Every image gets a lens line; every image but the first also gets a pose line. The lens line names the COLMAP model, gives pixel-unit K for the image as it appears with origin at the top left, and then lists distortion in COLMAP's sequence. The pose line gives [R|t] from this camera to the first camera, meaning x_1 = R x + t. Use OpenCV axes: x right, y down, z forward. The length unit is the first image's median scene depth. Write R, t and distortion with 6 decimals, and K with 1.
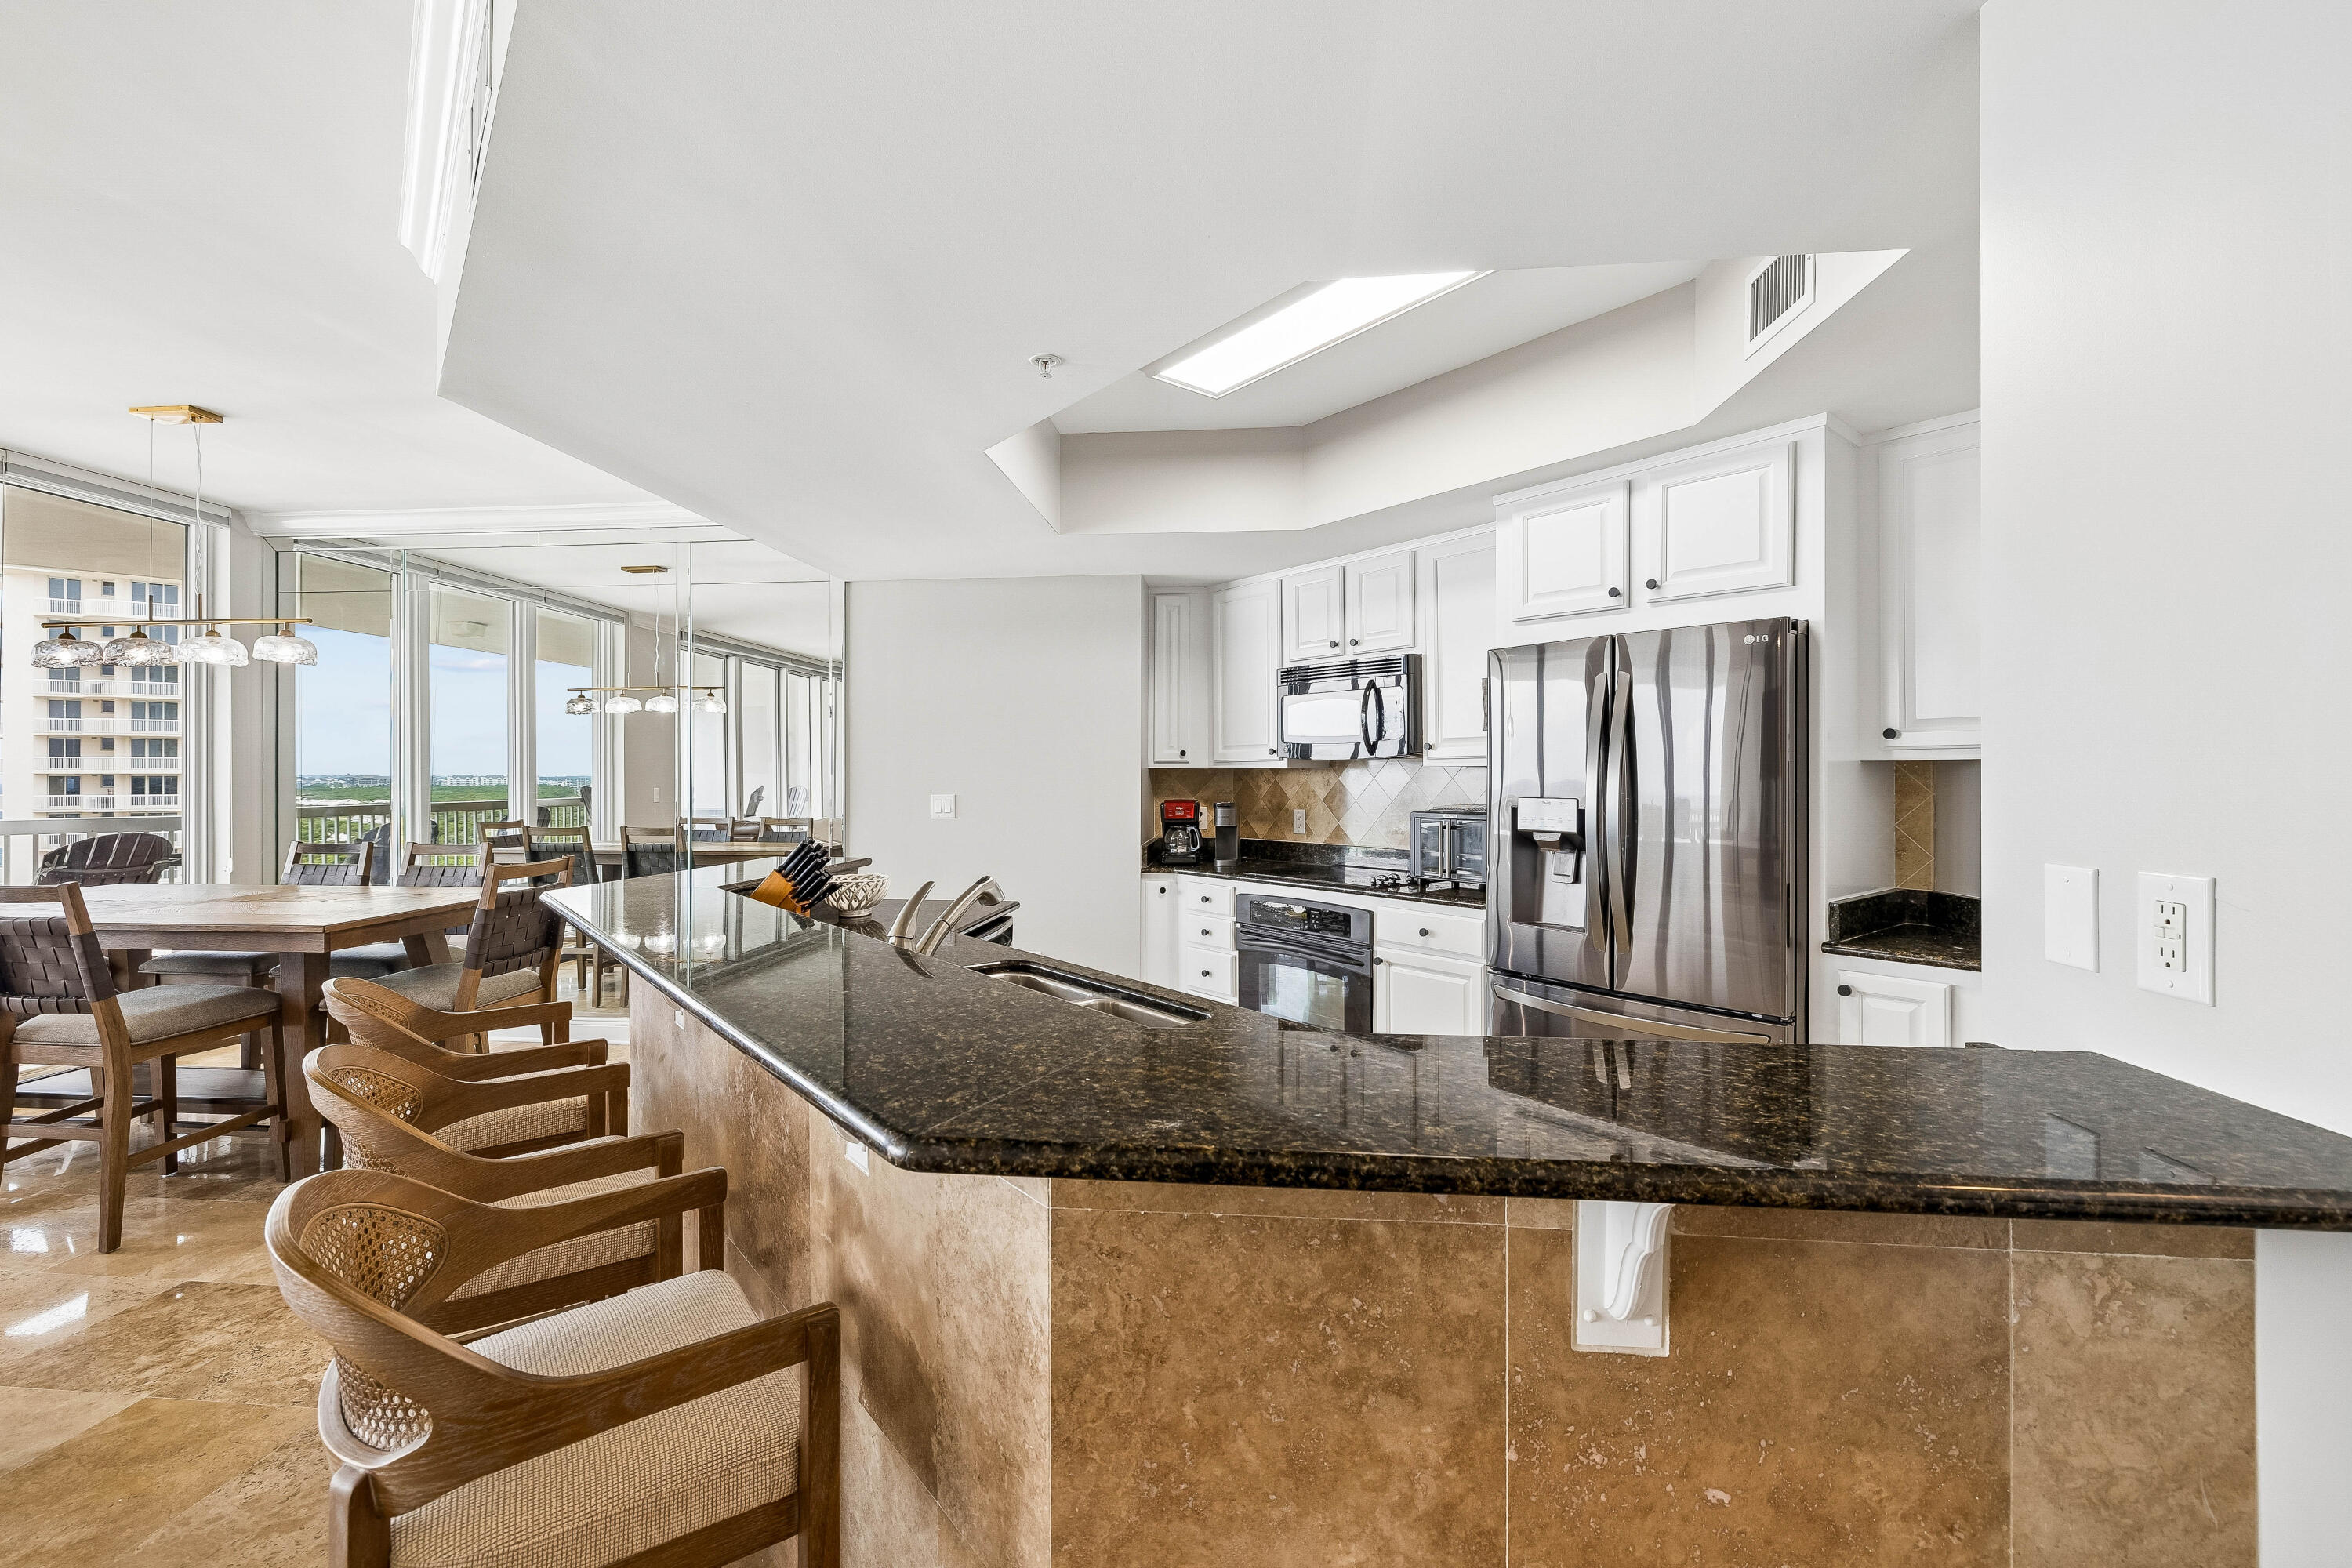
lens RADIAL K [[987.4, 0, 1175.1], [0, 987.4, 782.4], [0, 0, 1]] dist [0.000188, -0.000273]
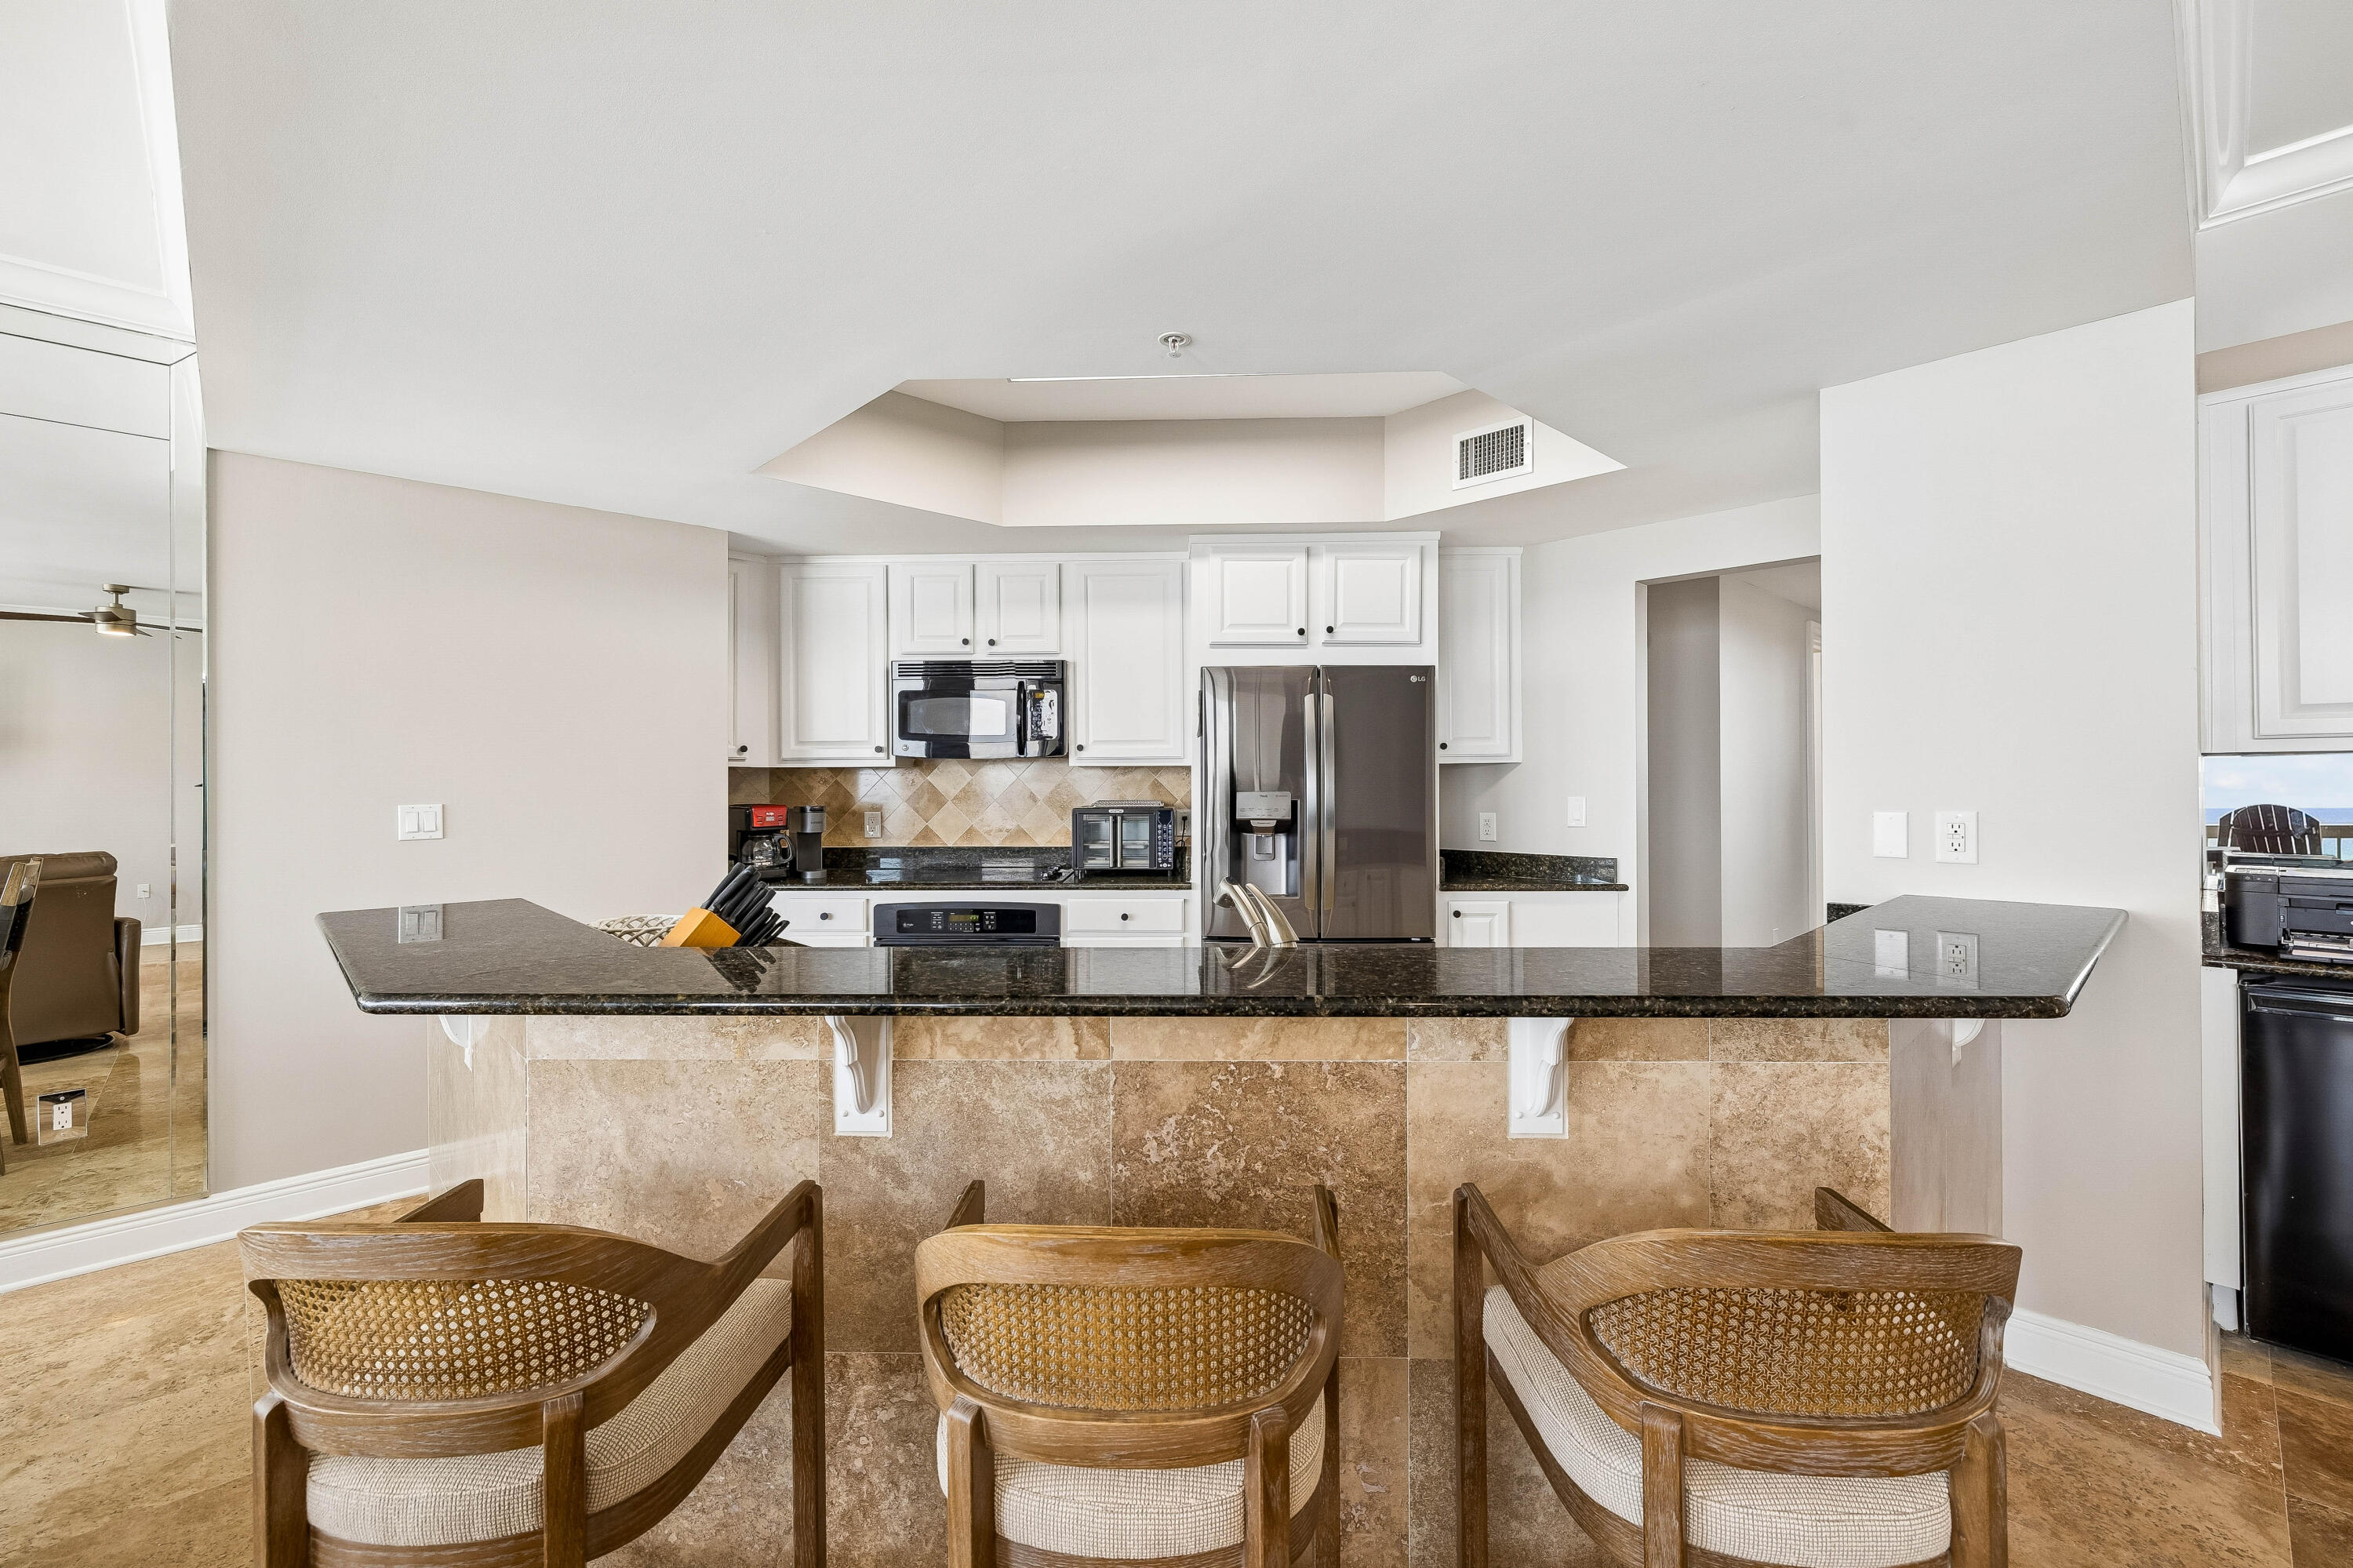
lens RADIAL K [[993.9, 0, 1175.8], [0, 993.9, 765.2], [0, 0, 1]] dist [-0.000306, -0.000094]
pose [[0.652038, 0.006108, 0.758161, -1.020981], [0.008684, 0.999842, -0.015523, 0.001876], [-0.758136, 0.016705, 0.651882, 0.438321]]
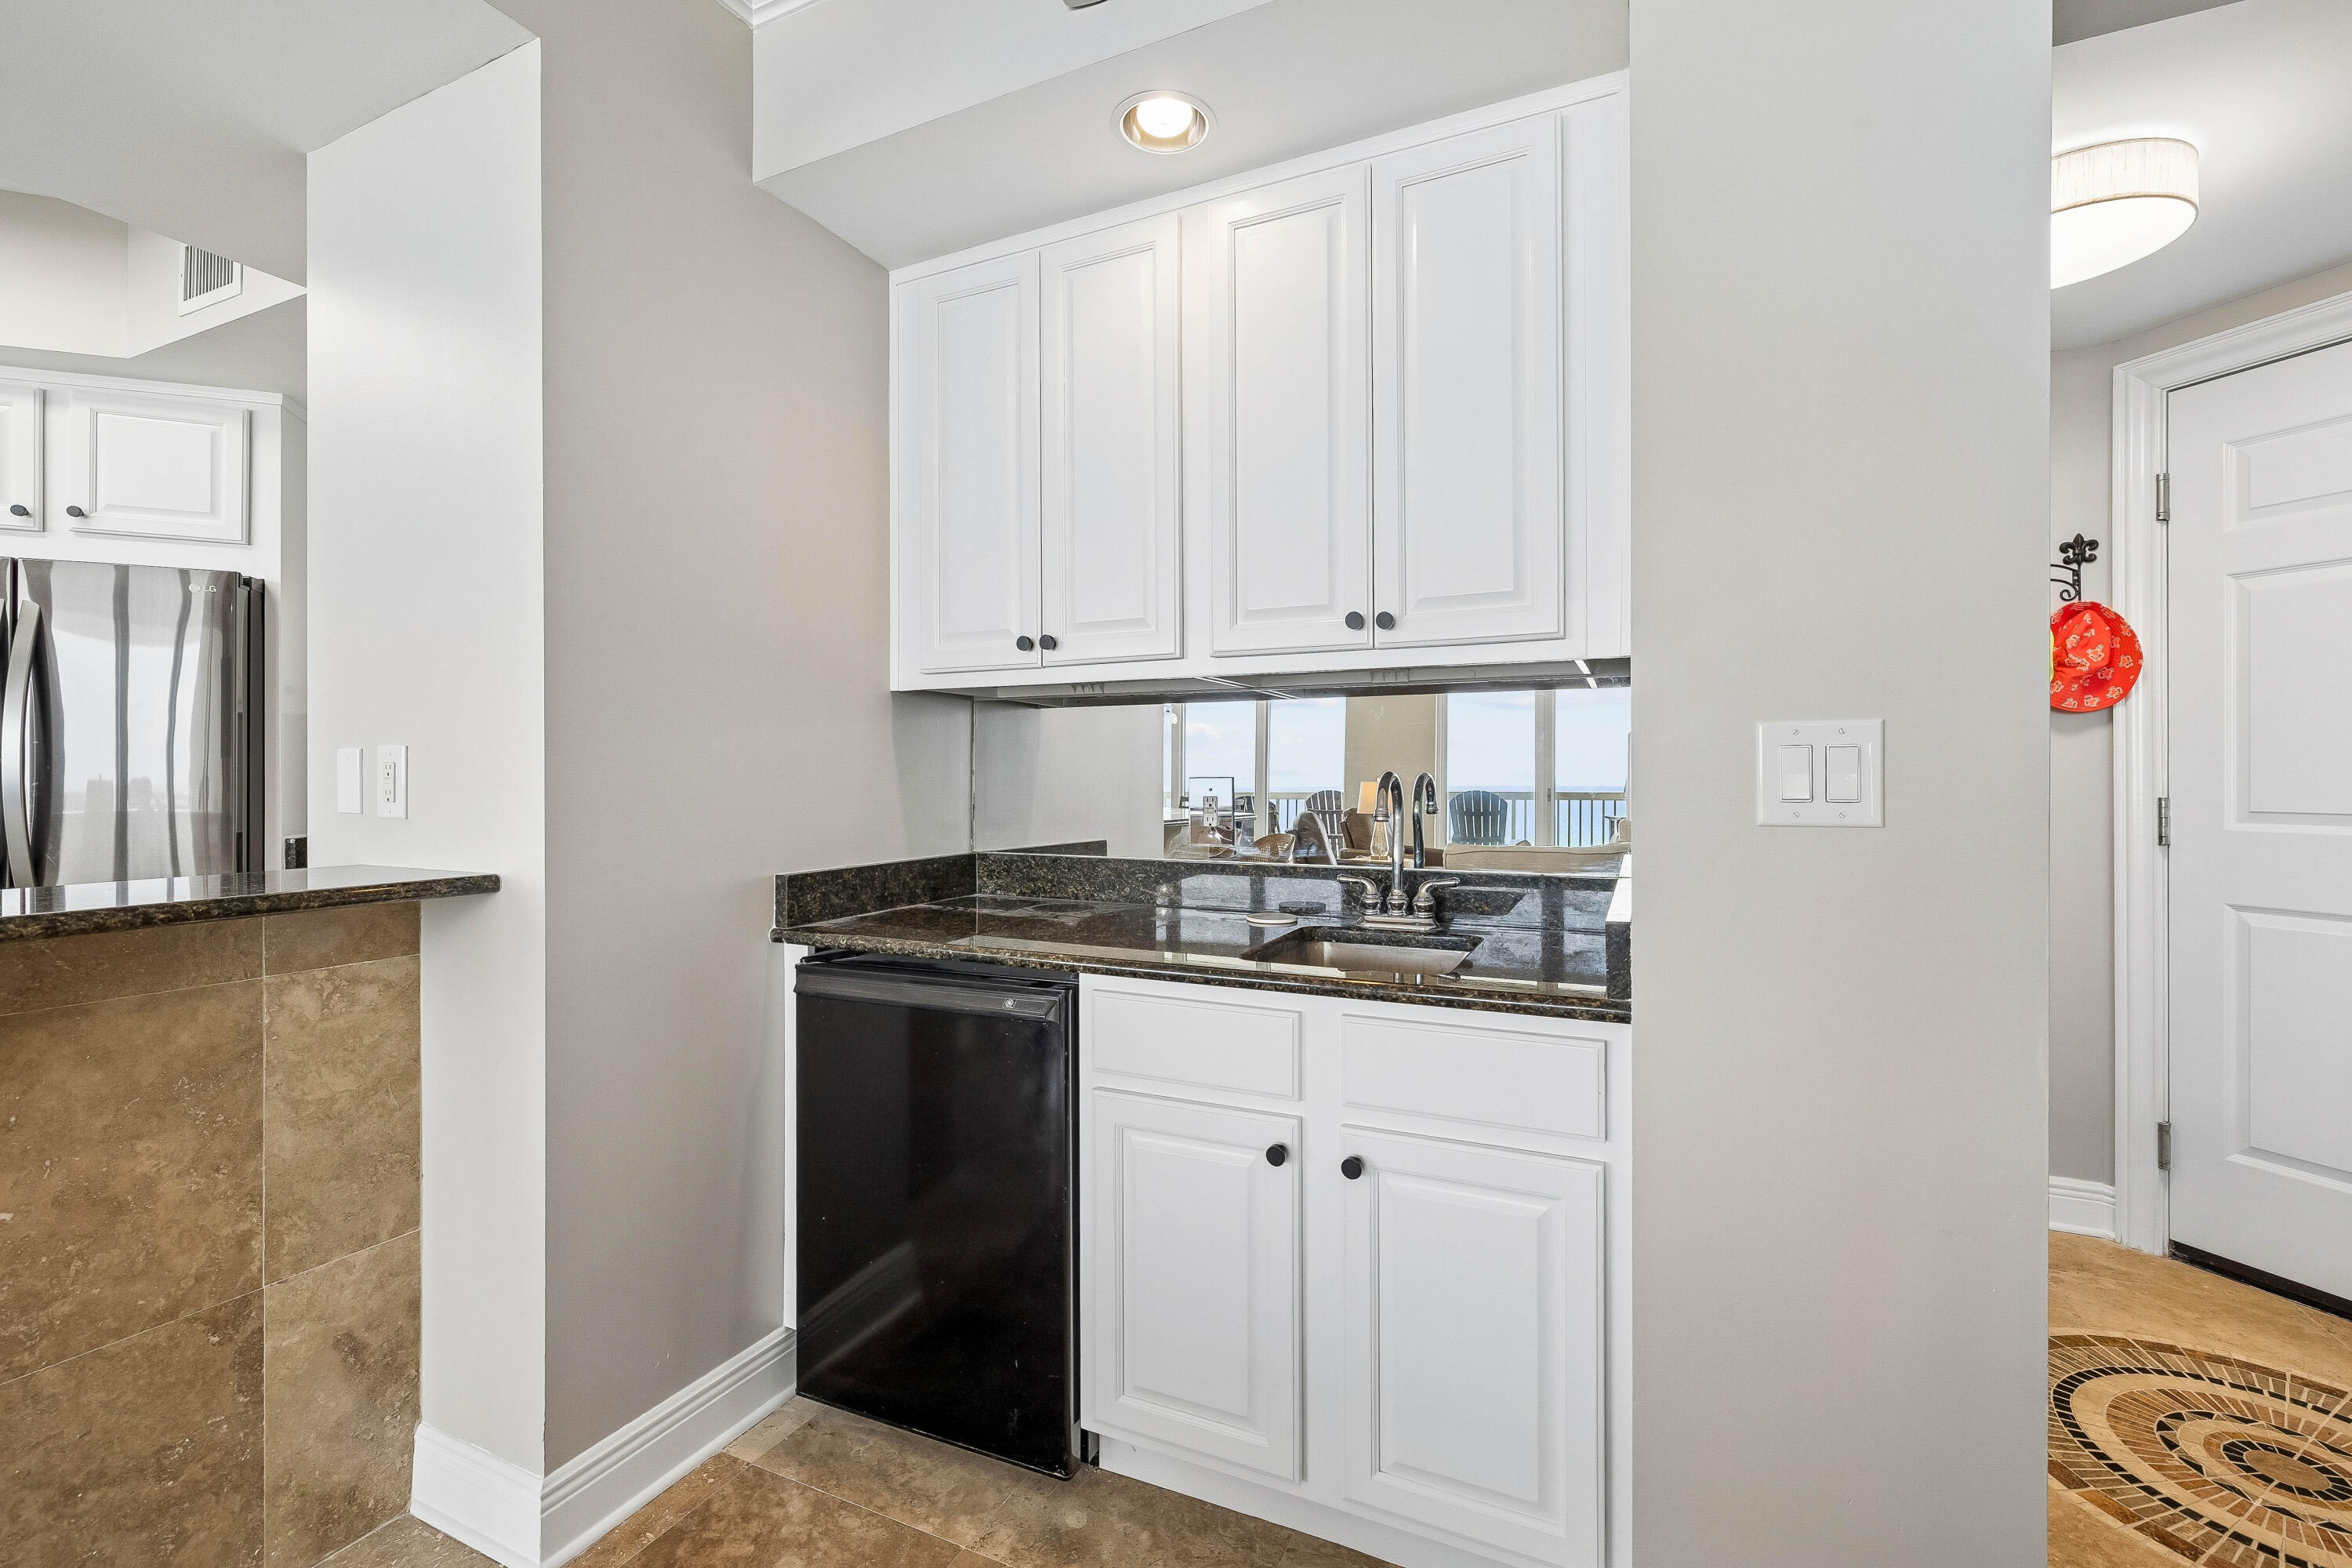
lens RADIAL K [[1005.1, 0, 1186.0], [0, 1005.1, 772.4], [0, 0, 1]] dist [0.000369, -0.000154]
pose [[0.333352, 0.003040, 0.942798, -0.083751], [0.003044, 0.999986, -0.004301, 0.075850], [-0.942798, 0.004303, 0.333338, -0.440100]]
